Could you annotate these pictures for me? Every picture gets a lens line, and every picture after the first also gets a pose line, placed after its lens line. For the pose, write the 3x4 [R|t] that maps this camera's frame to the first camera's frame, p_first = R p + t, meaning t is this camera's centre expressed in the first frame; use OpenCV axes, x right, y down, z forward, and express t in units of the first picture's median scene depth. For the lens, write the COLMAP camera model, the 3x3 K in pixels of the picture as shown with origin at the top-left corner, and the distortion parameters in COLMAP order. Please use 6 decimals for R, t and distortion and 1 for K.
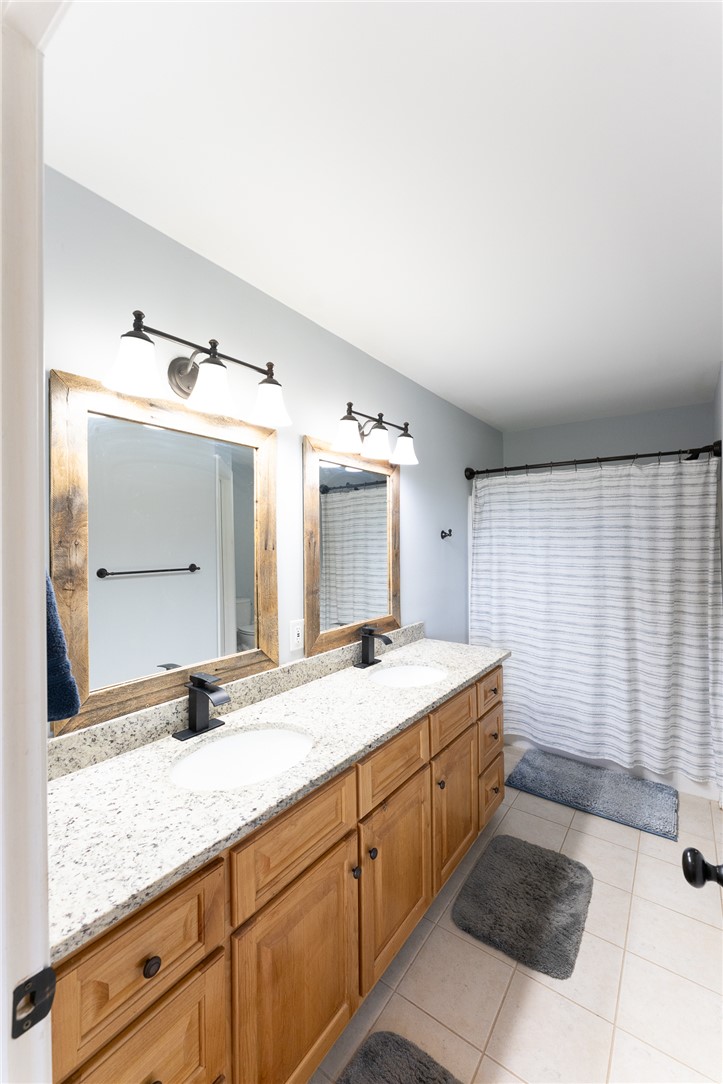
lens RADIAL K [[434.9, 0, 366.0], [0, 434.9, 539.1], [0, 0, 1]] dist [-0.001626, -0.000399]
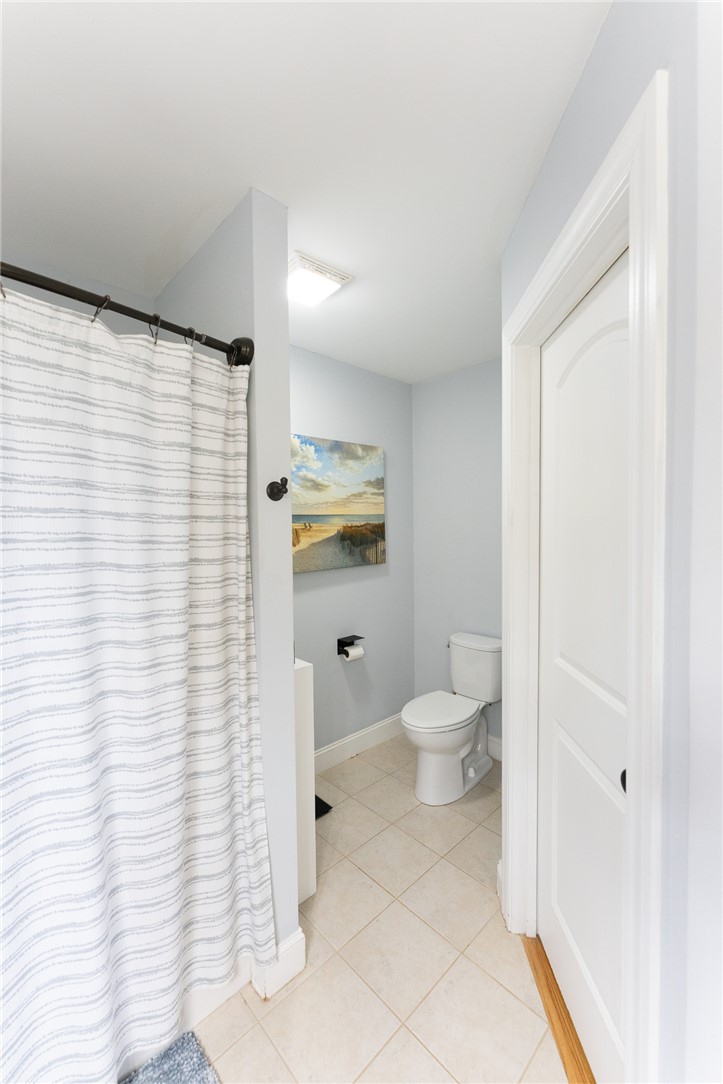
lens RADIAL K [[434.9, 0, 366.0], [0, 434.9, 539.1], [0, 0, 1]] dist [-0.001626, -0.000399]
pose [[0.172593, -0.030281, 0.984528, 0.281058], [0.002568, 0.999538, 0.030292, 0.008203], [-0.984990, -0.002700, 0.172591, 0.715662]]
